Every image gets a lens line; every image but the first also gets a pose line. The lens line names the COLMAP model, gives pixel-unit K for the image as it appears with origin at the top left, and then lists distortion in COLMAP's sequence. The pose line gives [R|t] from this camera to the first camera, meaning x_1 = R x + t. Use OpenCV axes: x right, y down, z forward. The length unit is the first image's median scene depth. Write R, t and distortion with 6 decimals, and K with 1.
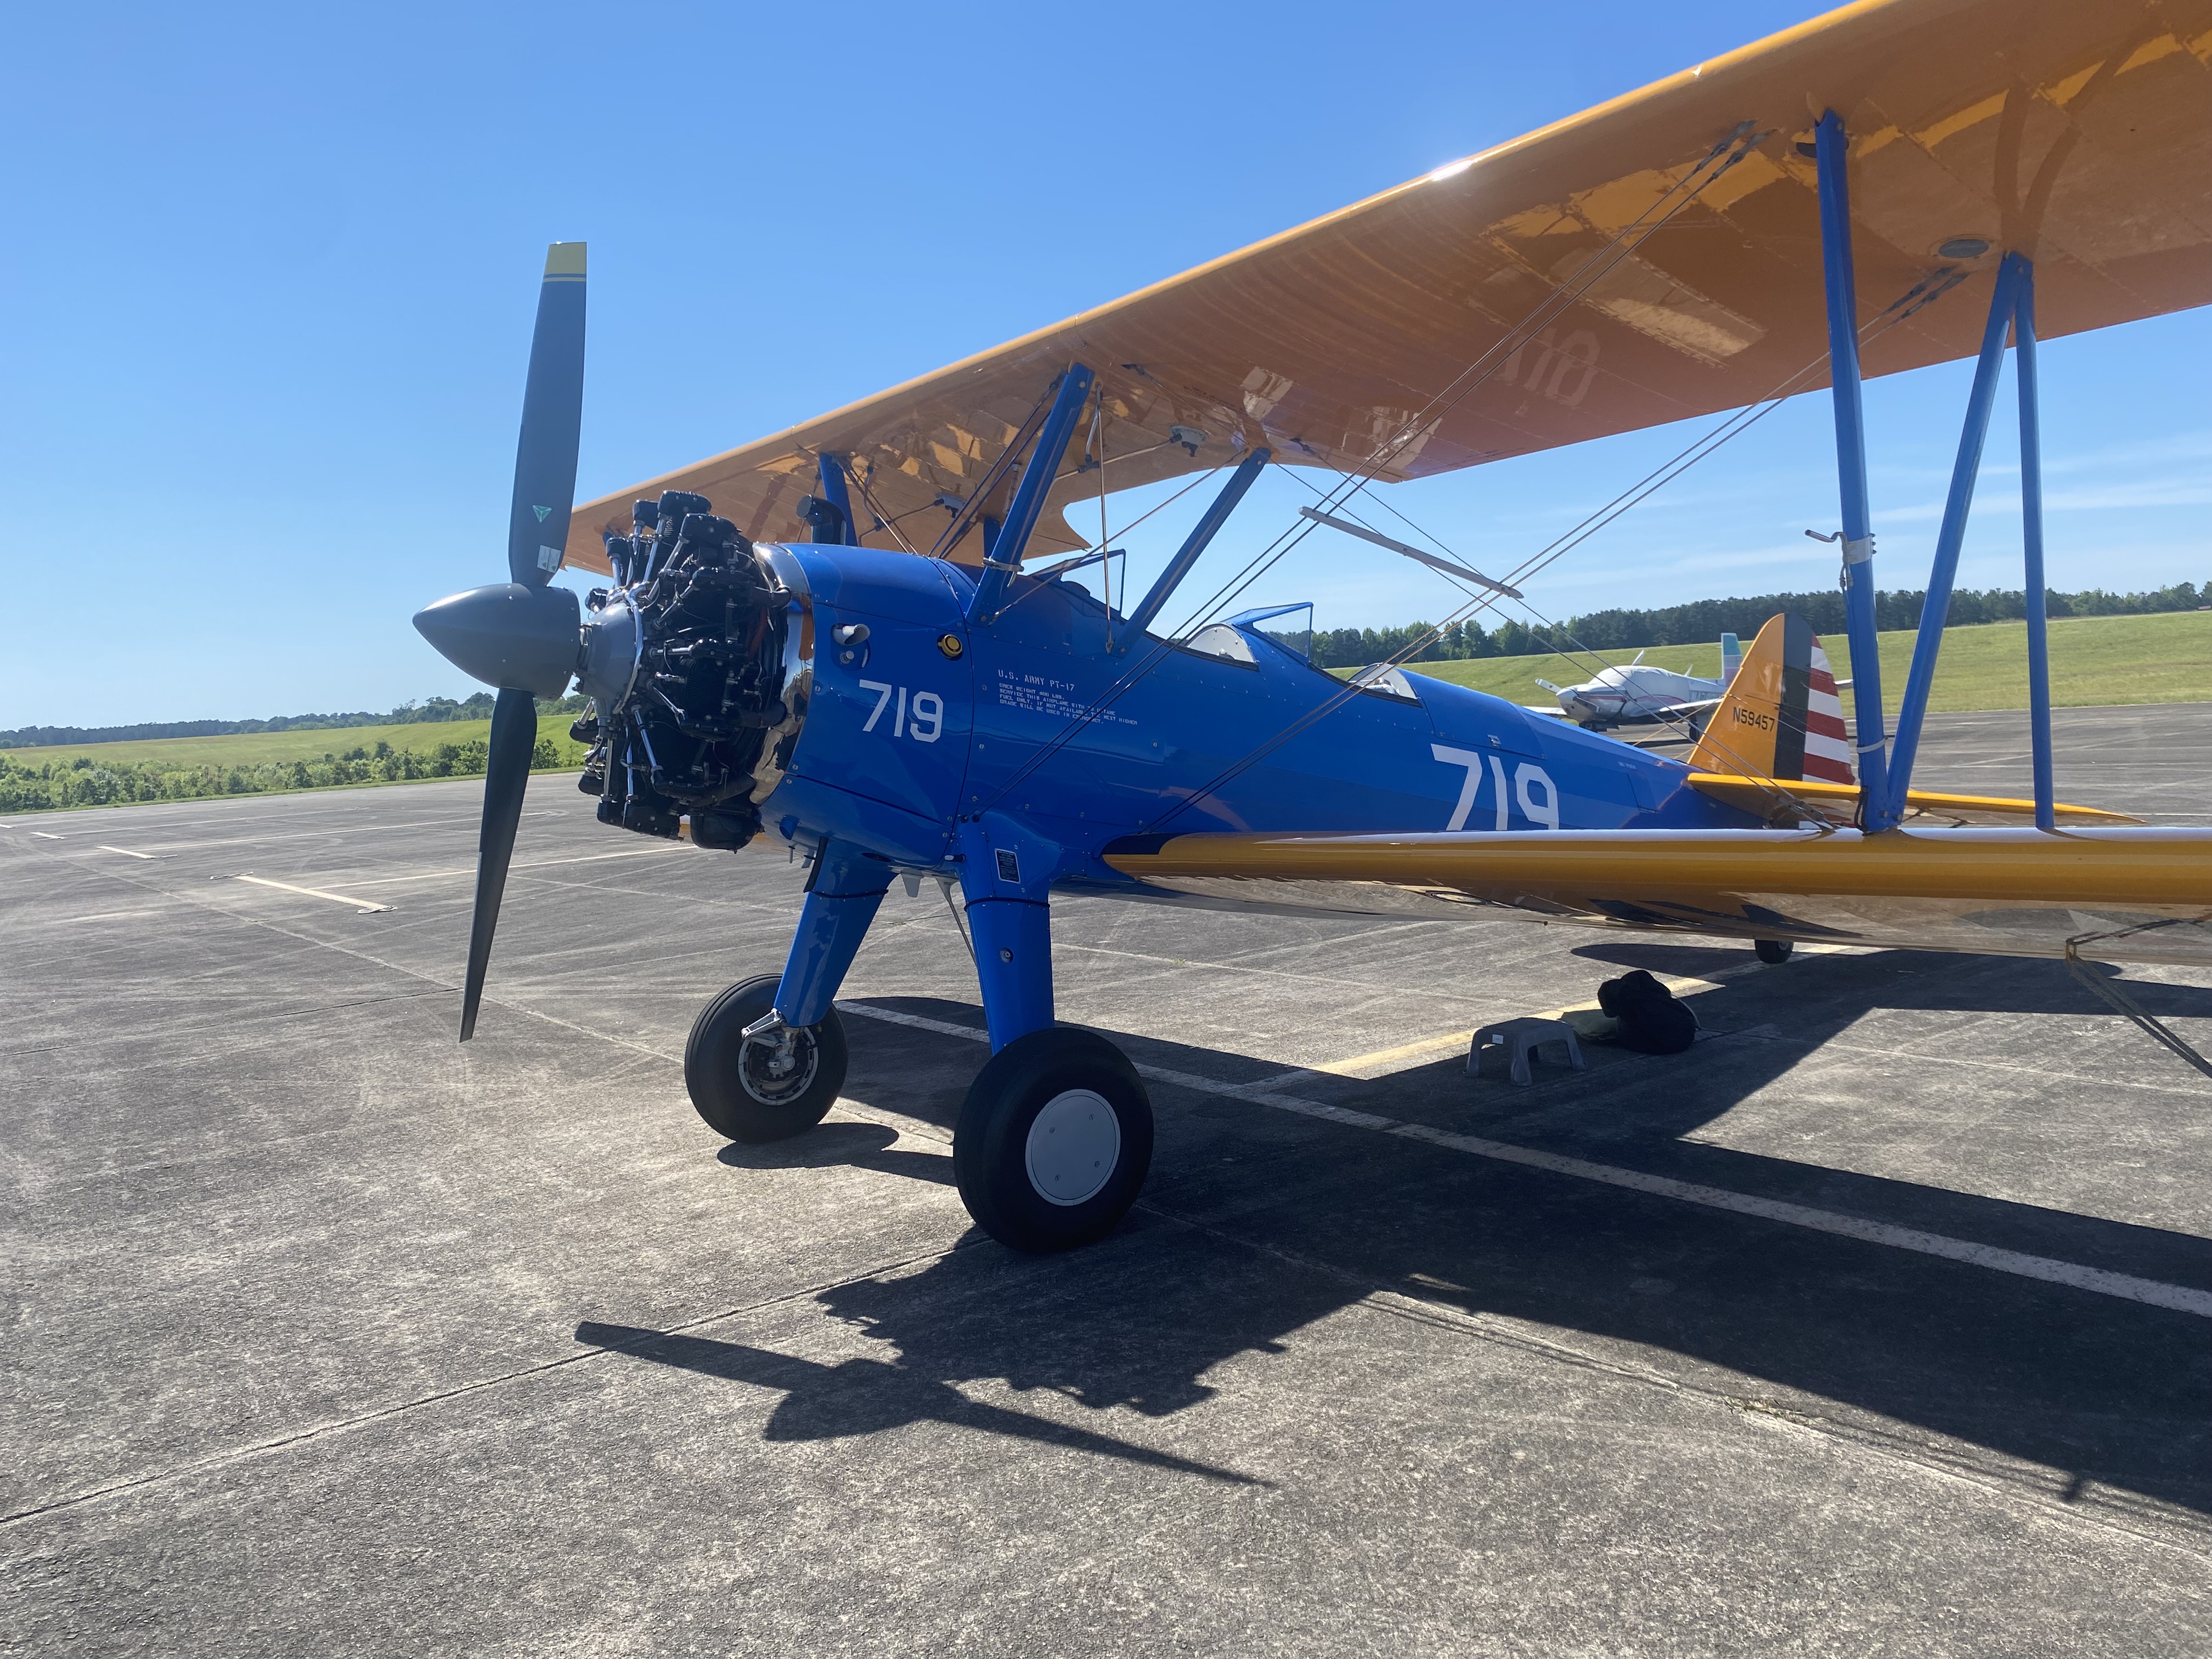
lens RADIAL K [[1695.6, 0, 1106.0], [0, 1695.6, 829.5], [0, 0, 1]] dist [0.010729, -0.006738]
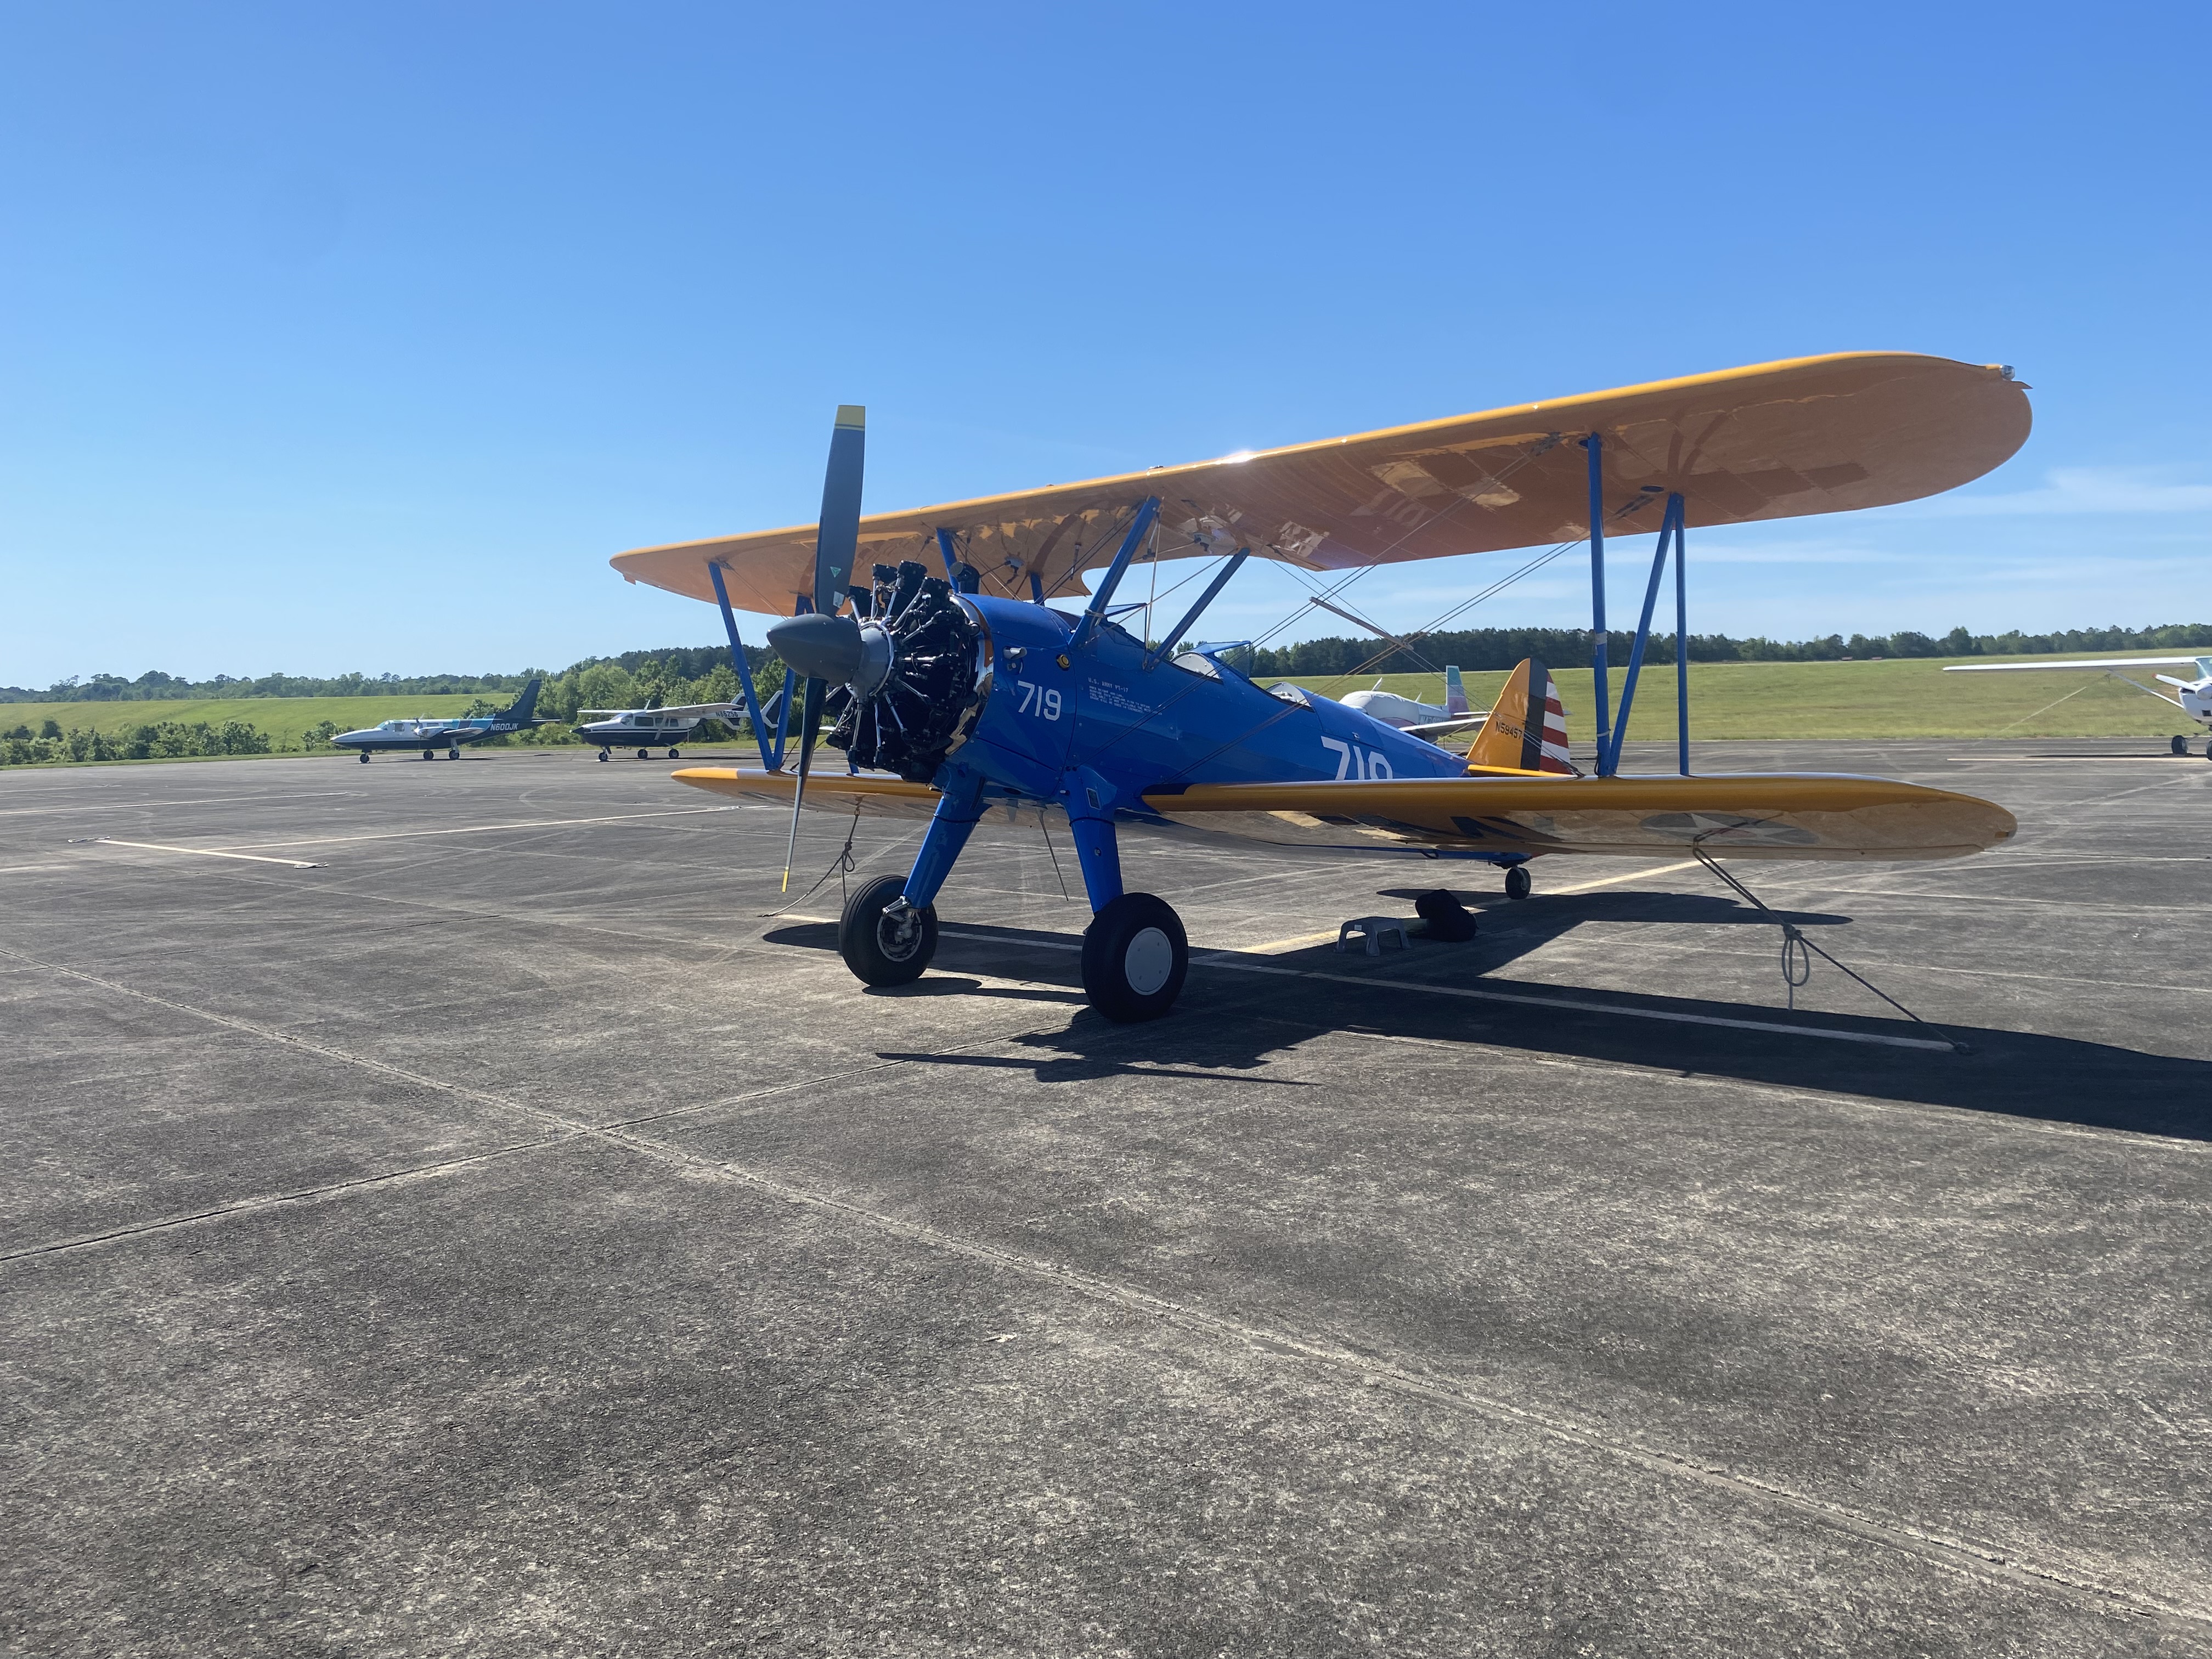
lens RADIAL K [[1702.9, 0, 1106.0], [0, 1702.9, 829.5], [0, 0, 1]] dist [0.051635, -0.006484]
pose [[0.986306, 0.024761, 0.163058, -0.294453], [-0.023654, 0.999682, -0.008727, 0.061708], [-0.163222, 0.004751, 0.986578, -0.581399]]
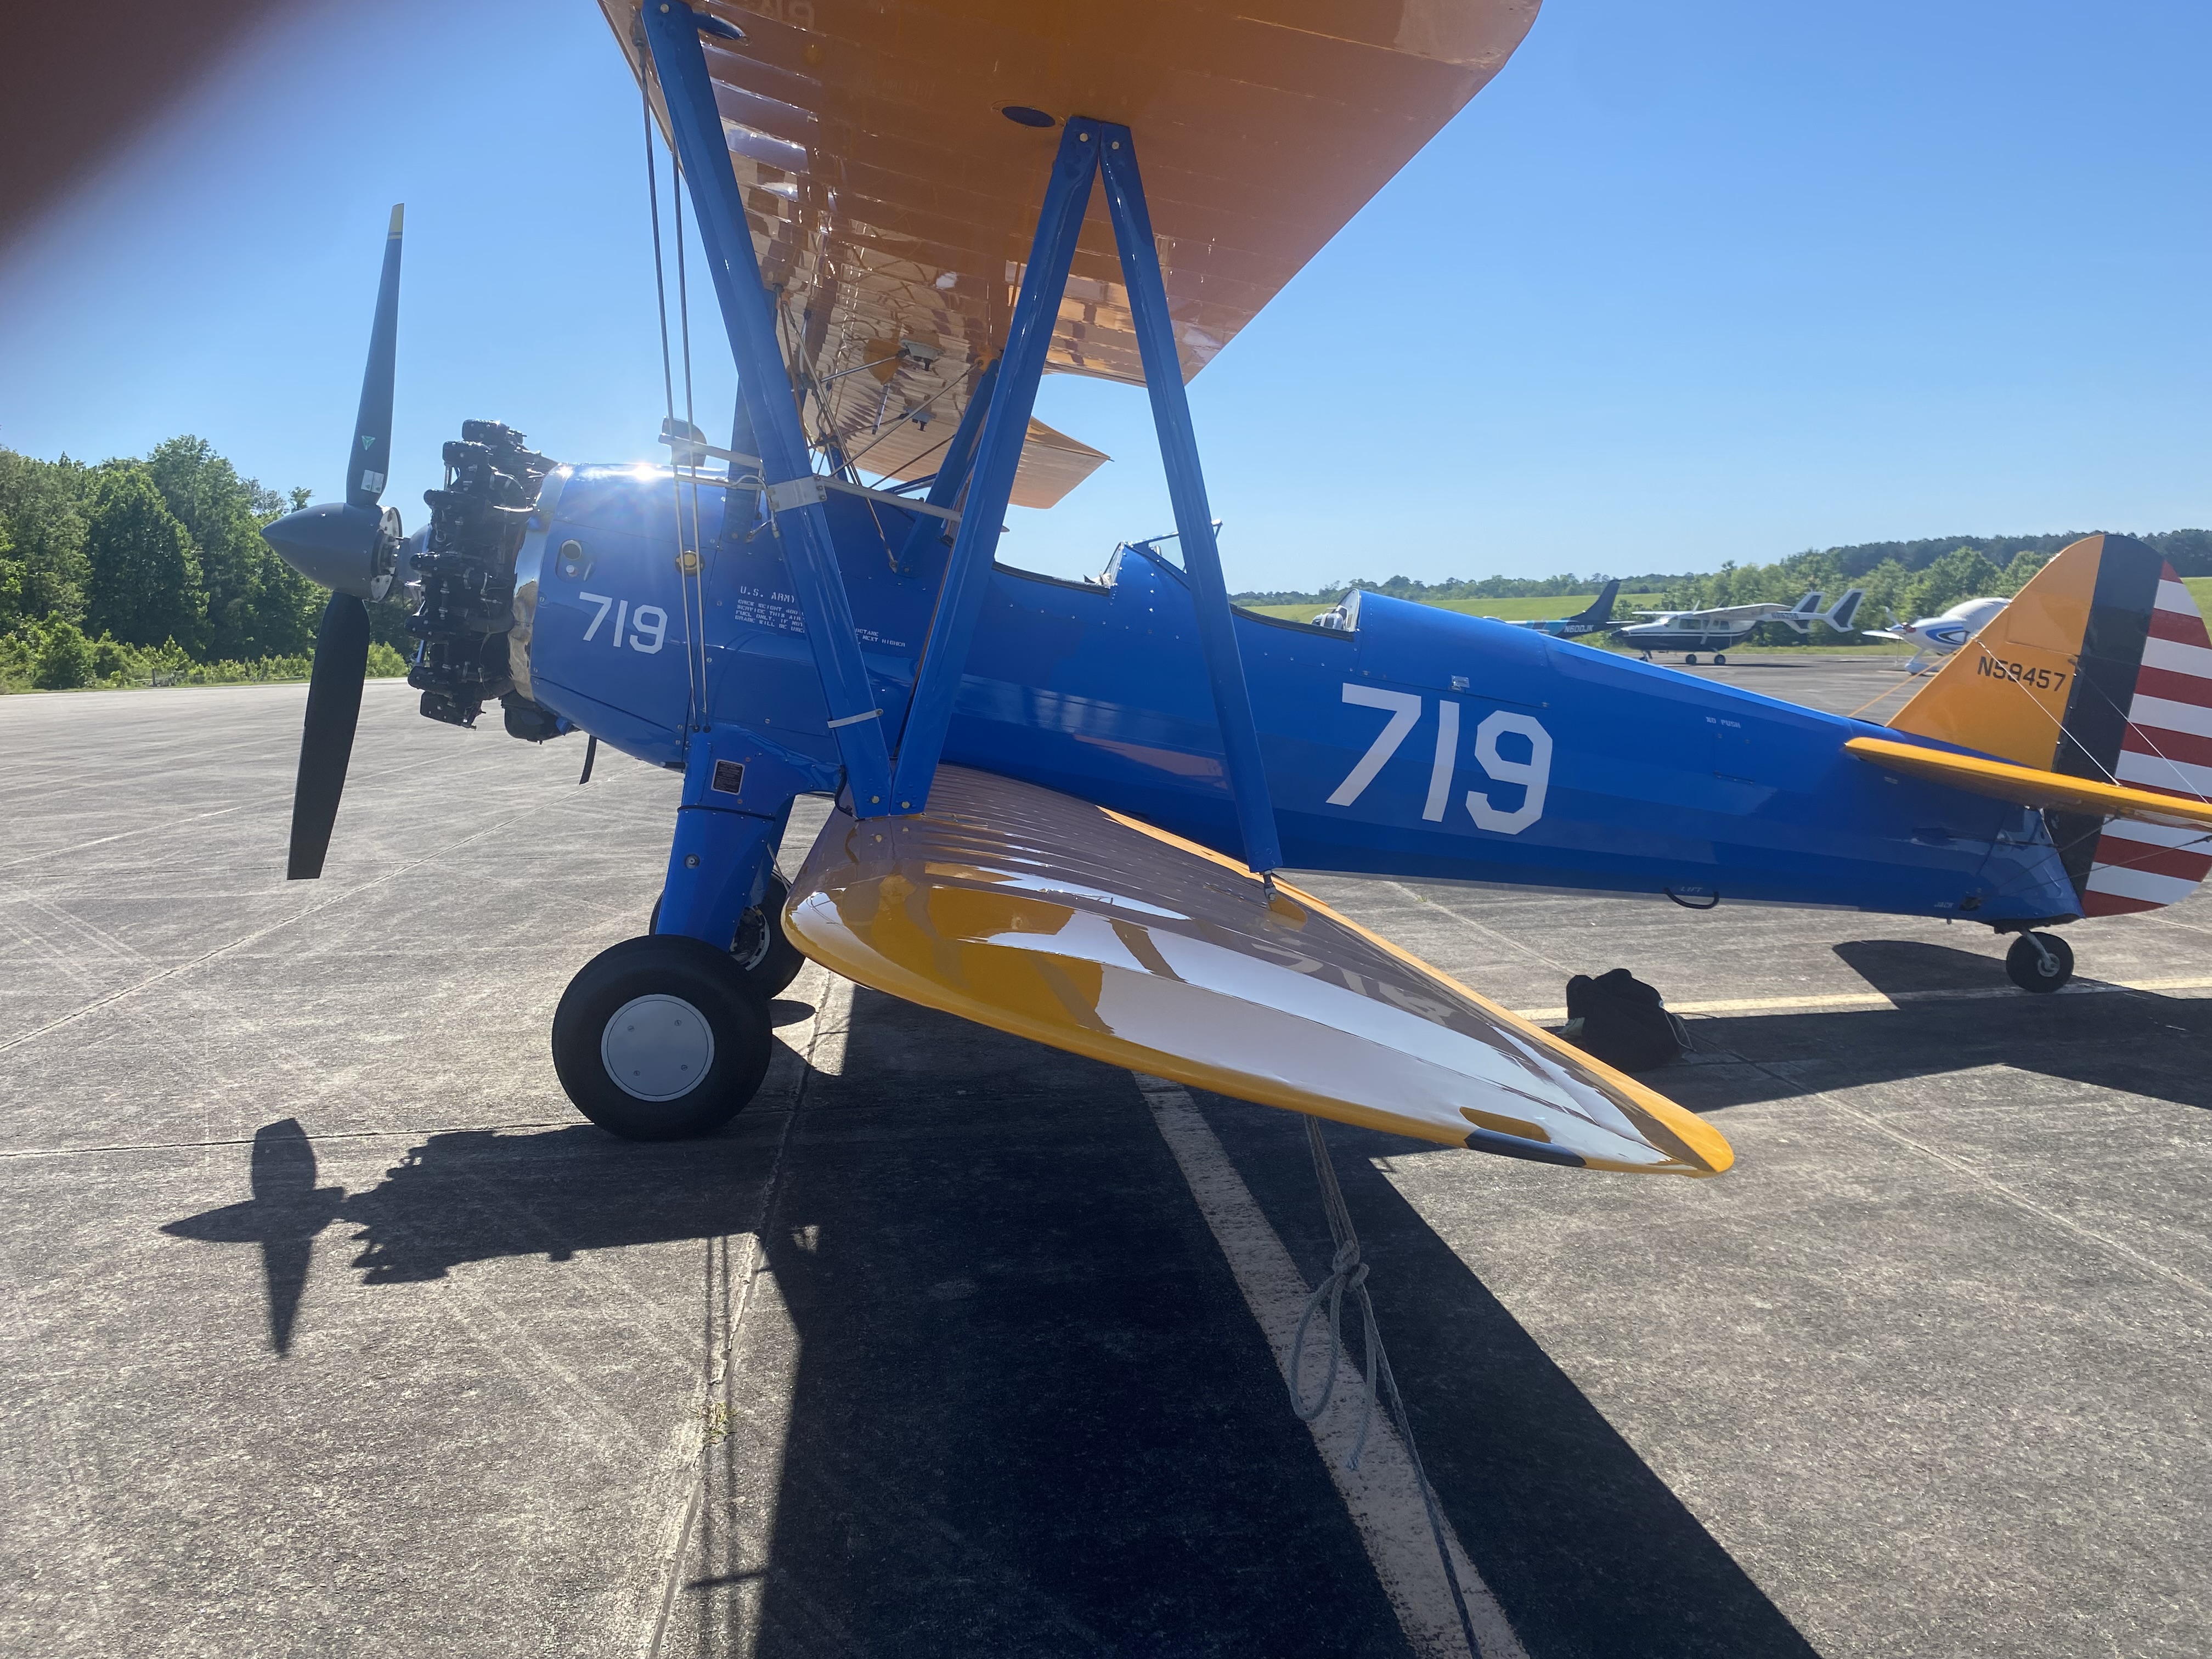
lens RADIAL K [[1695.6, 0, 1106.0], [0, 1695.6, 829.5], [0, 0, 1]] dist [0.010729, -0.006738]
pose [[0.867878, 0.102926, -0.485998, 0.621305], [-0.070891, 0.993949, 0.083908, -0.047168], [0.491694, -0.038369, 0.869922, 0.191819]]
